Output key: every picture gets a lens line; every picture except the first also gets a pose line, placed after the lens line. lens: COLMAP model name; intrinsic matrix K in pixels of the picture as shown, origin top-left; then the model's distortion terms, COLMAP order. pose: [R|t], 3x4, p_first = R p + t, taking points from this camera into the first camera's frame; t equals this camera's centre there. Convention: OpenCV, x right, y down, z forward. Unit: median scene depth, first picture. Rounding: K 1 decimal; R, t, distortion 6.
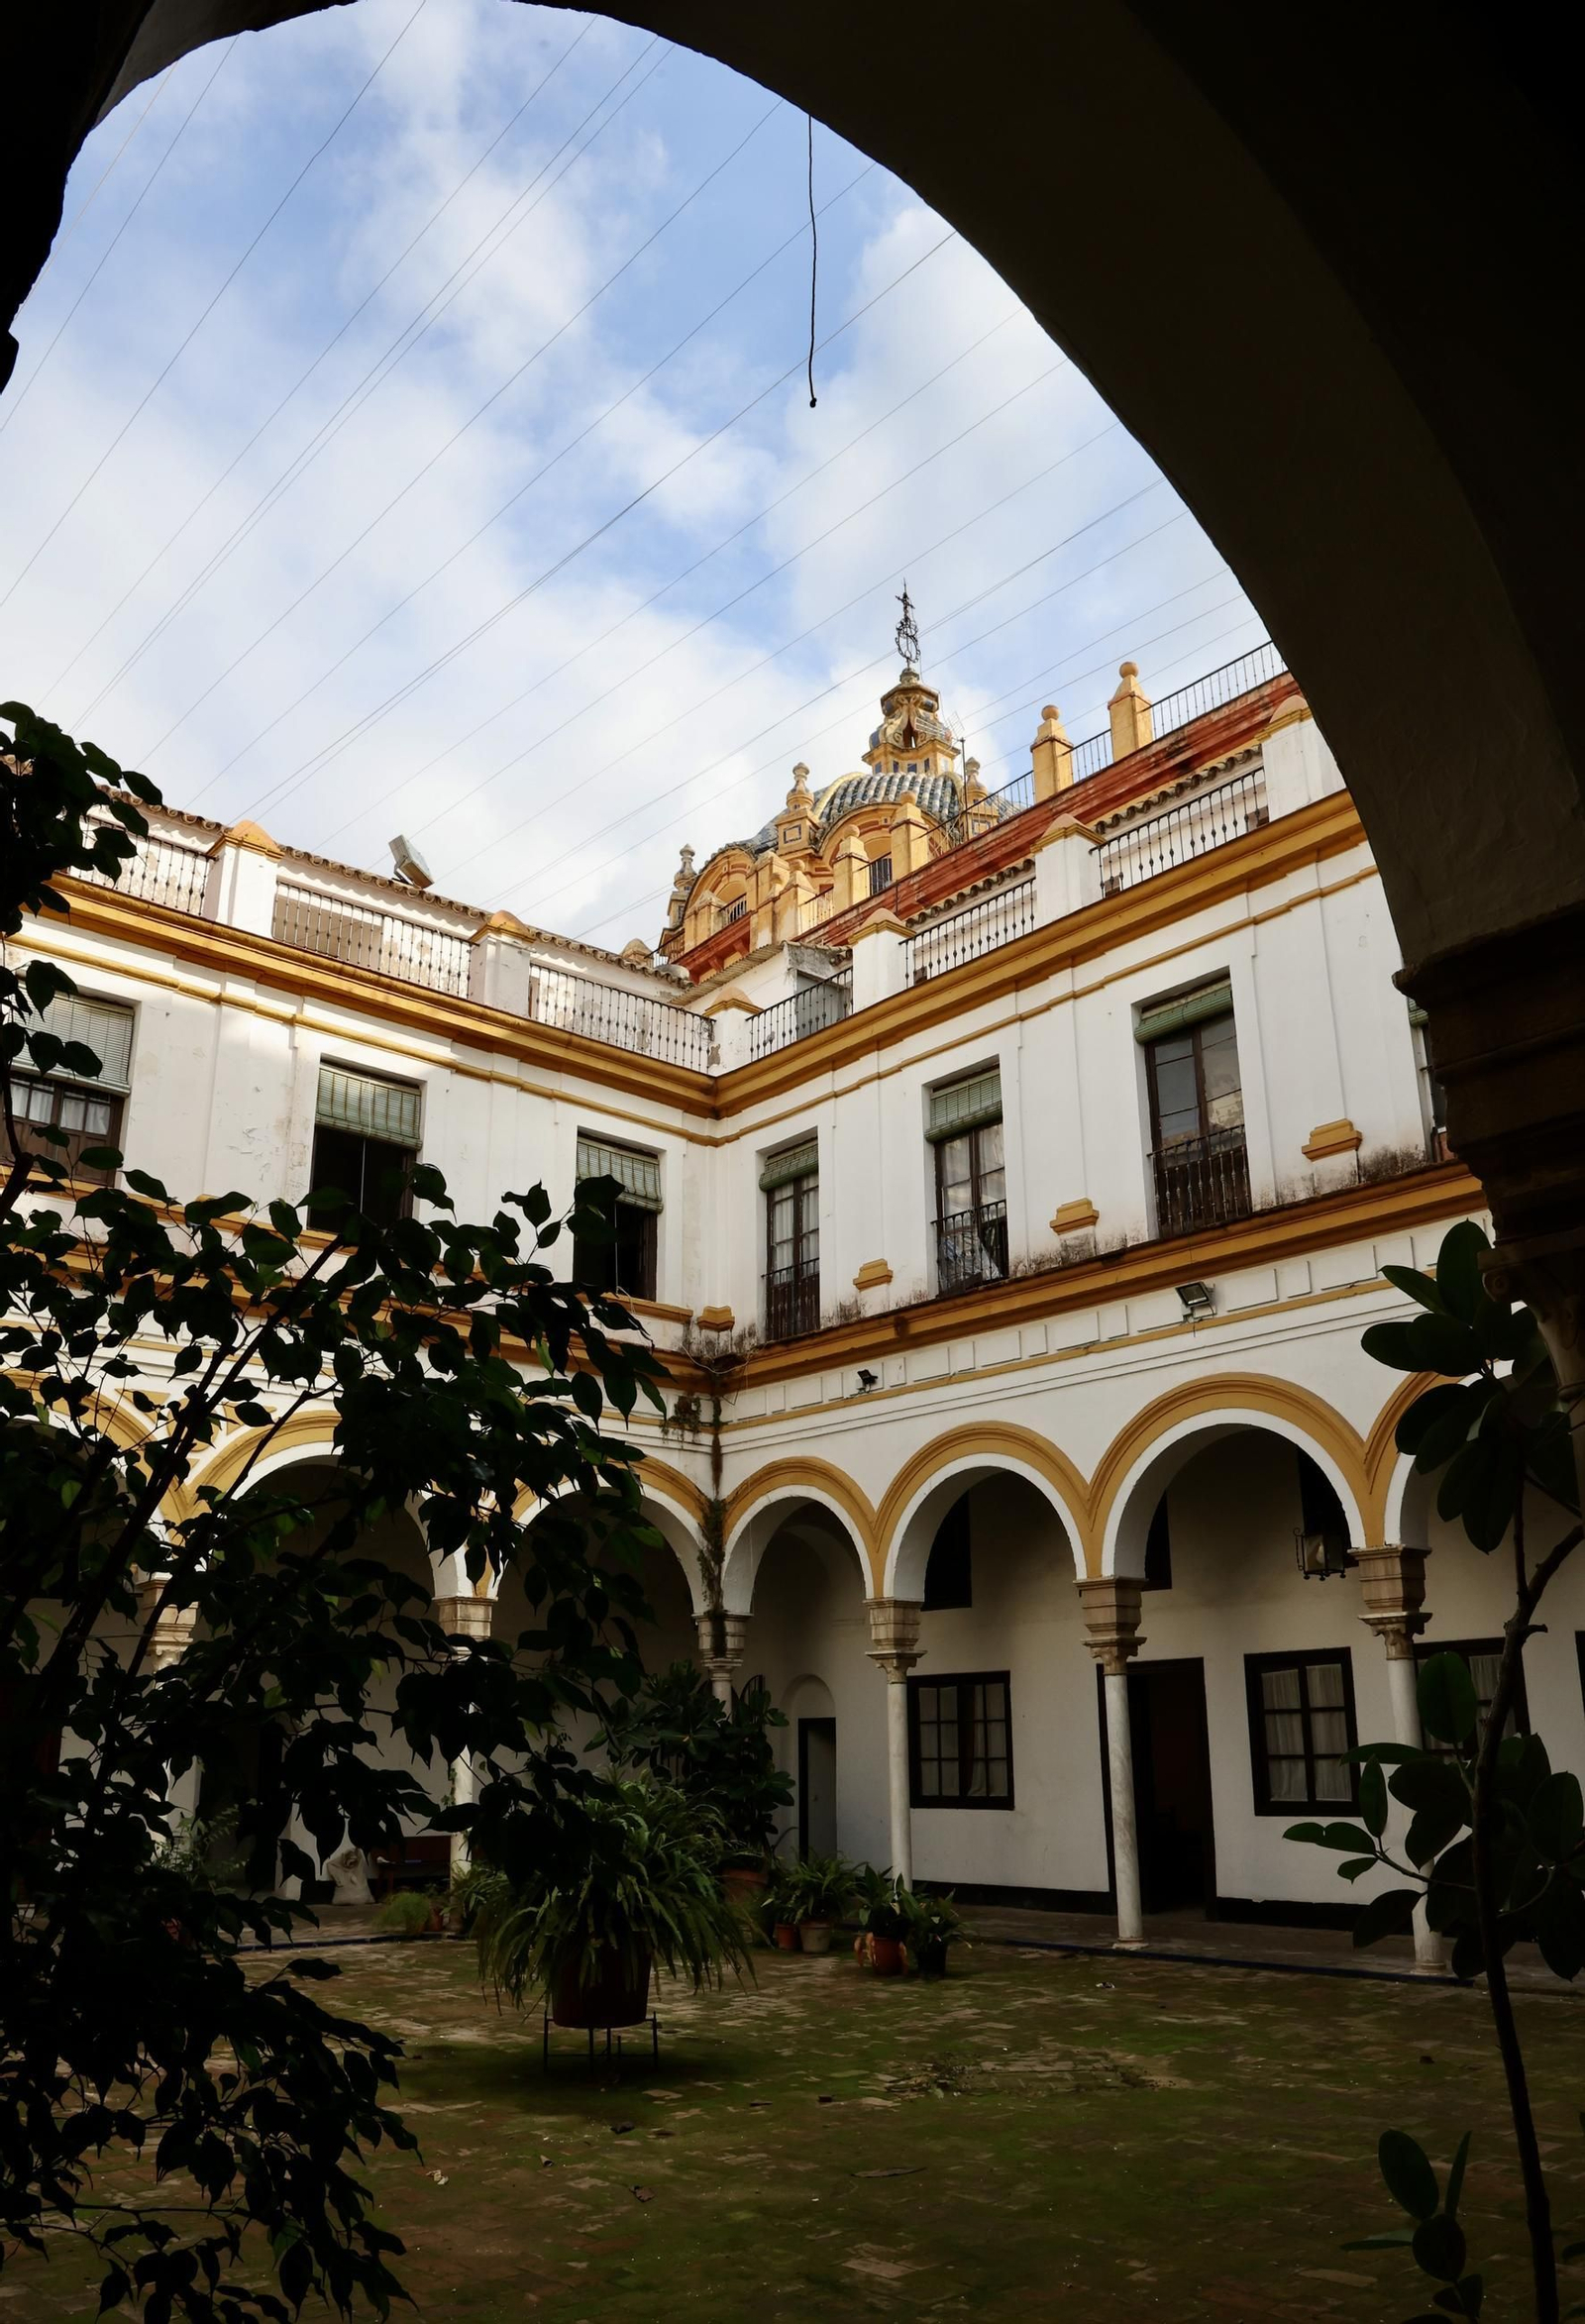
lens RADIAL K [[1674.5, 0, 791.6], [0, 1674.5, 1270.7], [0, 0, 1]] dist [-0.124220, 0.004174]
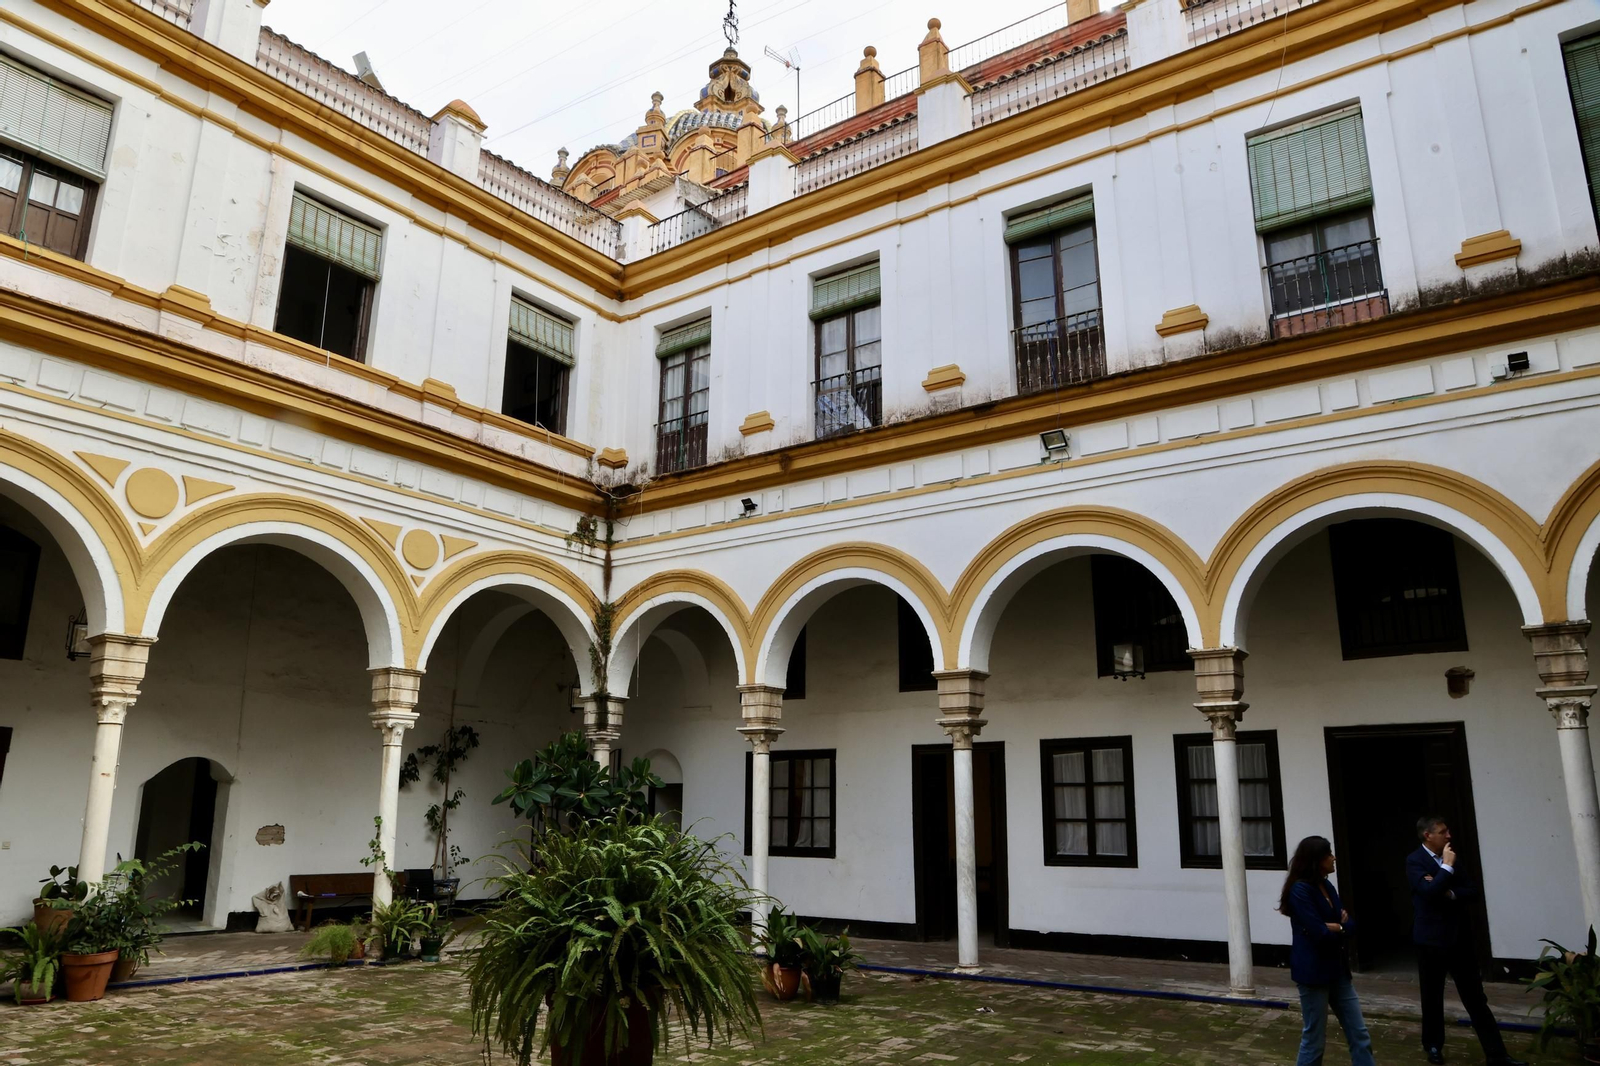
lens RADIAL K [[1080.9, 0, 798.3], [0, 1080.9, 570.0], [0, 0, 1]] dist [-0.118708, 0.070934]
pose [[0.974567, 0.064856, 0.214504, -0.086009], [-0.076314, 0.996042, 0.045561, 0.072144], [-0.210700, -0.060772, 0.975660, 0.218983]]
